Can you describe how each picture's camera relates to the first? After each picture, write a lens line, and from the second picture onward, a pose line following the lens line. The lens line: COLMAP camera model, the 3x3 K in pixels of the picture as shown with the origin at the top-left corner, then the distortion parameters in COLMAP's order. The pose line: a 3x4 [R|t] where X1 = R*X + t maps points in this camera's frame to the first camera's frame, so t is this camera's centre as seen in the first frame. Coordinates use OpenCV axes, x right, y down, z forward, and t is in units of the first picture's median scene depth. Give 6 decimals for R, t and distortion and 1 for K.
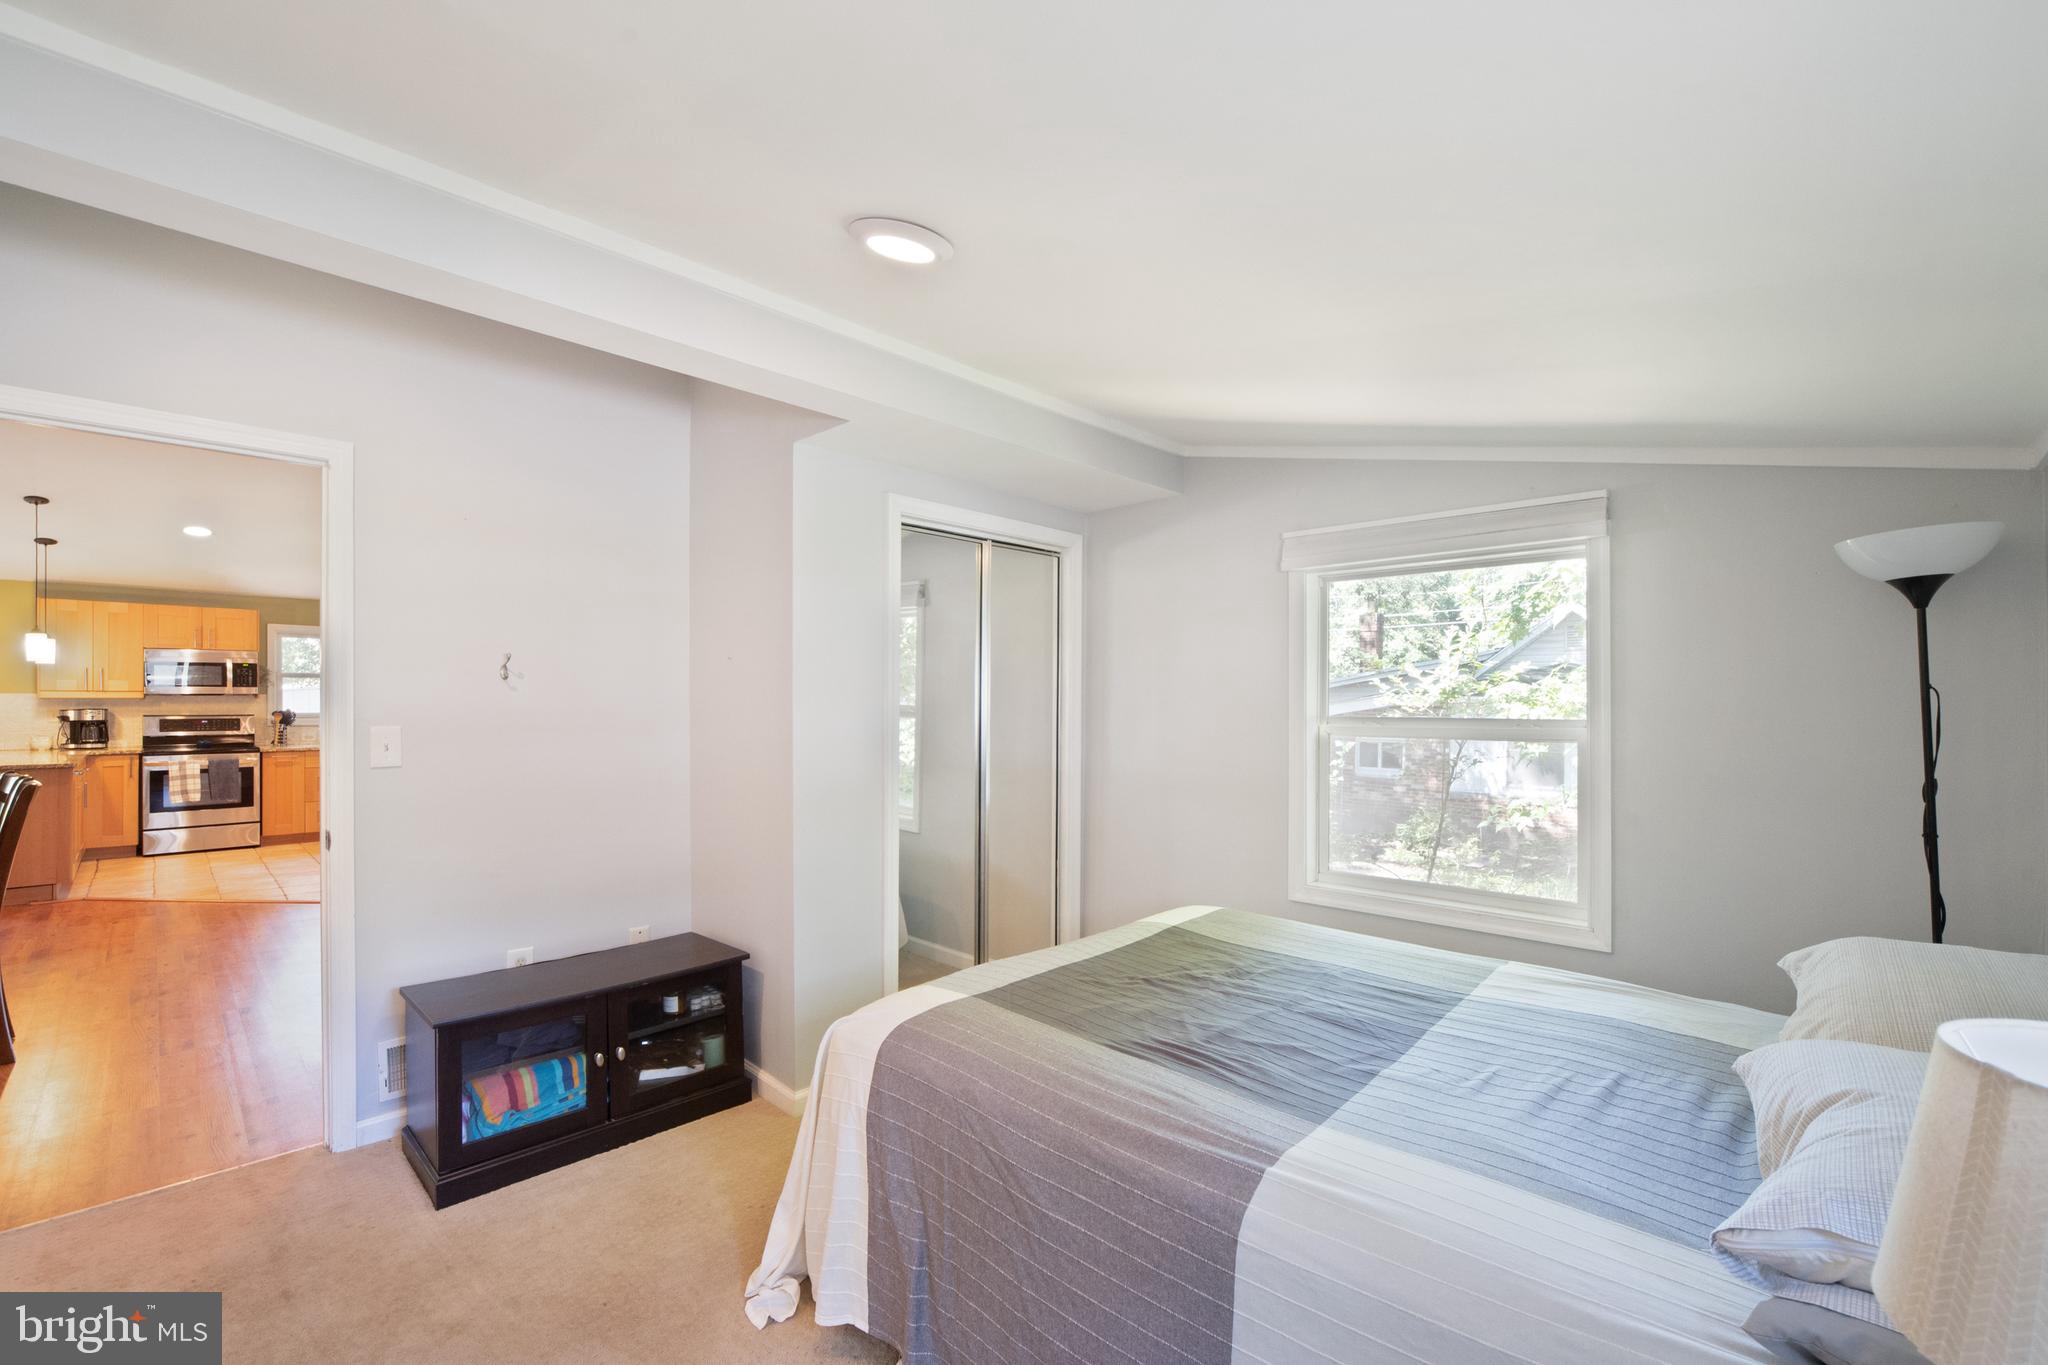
lens RADIAL K [[862.4, 0, 1026.3], [0, 862.4, 703.8], [0, 0, 1]] dist [-0.011829, 0.000047]
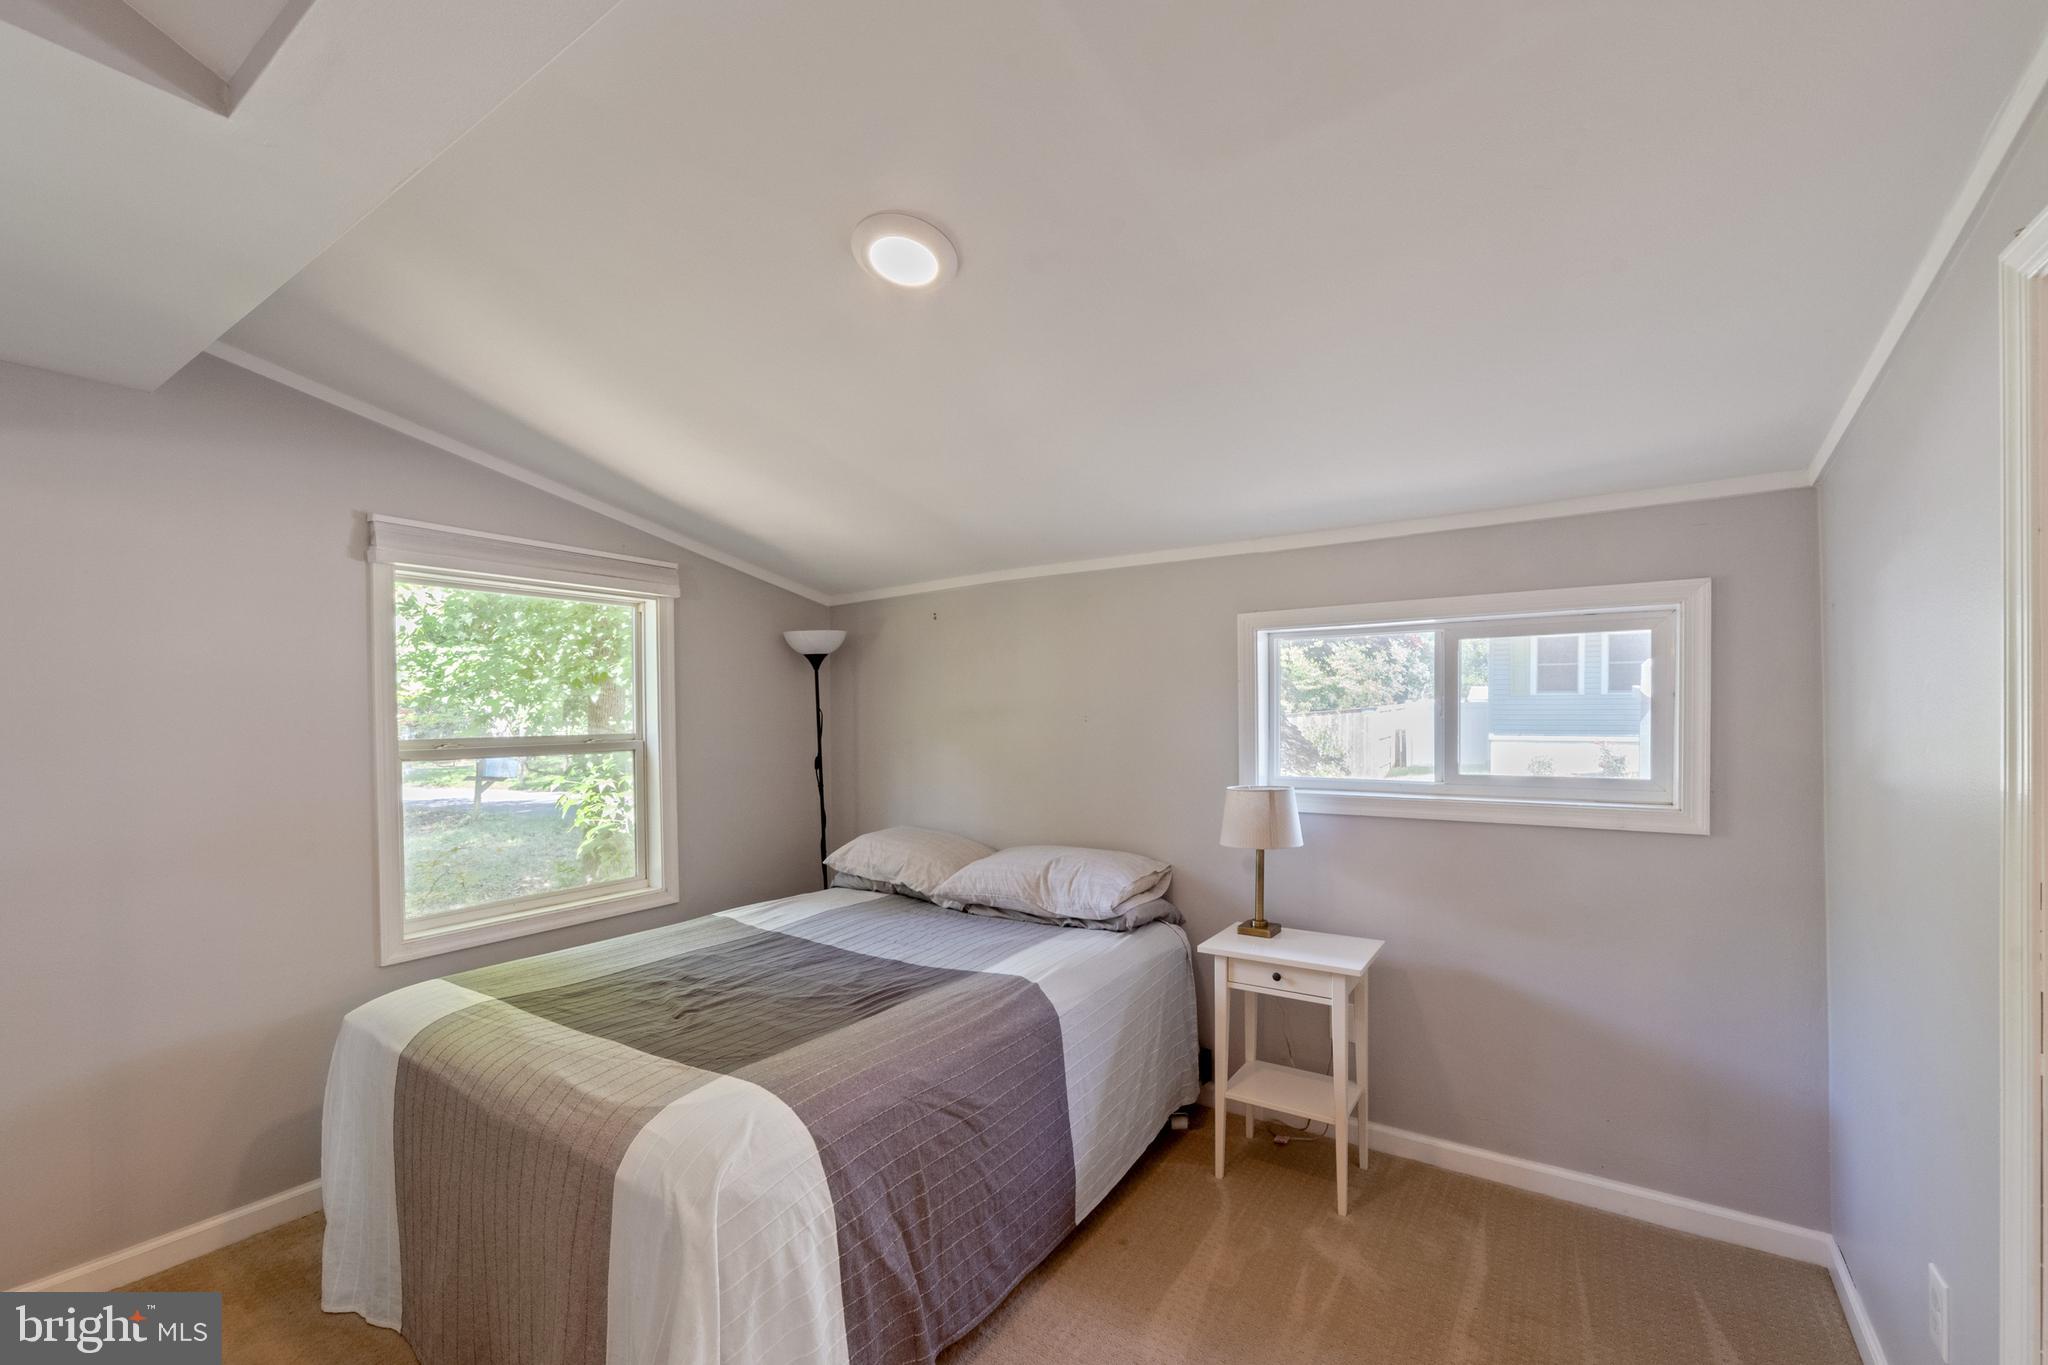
lens RADIAL K [[857.0, 0, 1020.2], [0, 857.0, 732.1], [0, 0, 1]] dist [-0.014551, 0.000040]
pose [[-0.180301, -0.022560, 0.983353, -0.973087], [0.008993, 0.999657, 0.024583, -0.013568], [-0.983570, 0.013276, -0.180037, 0.904343]]
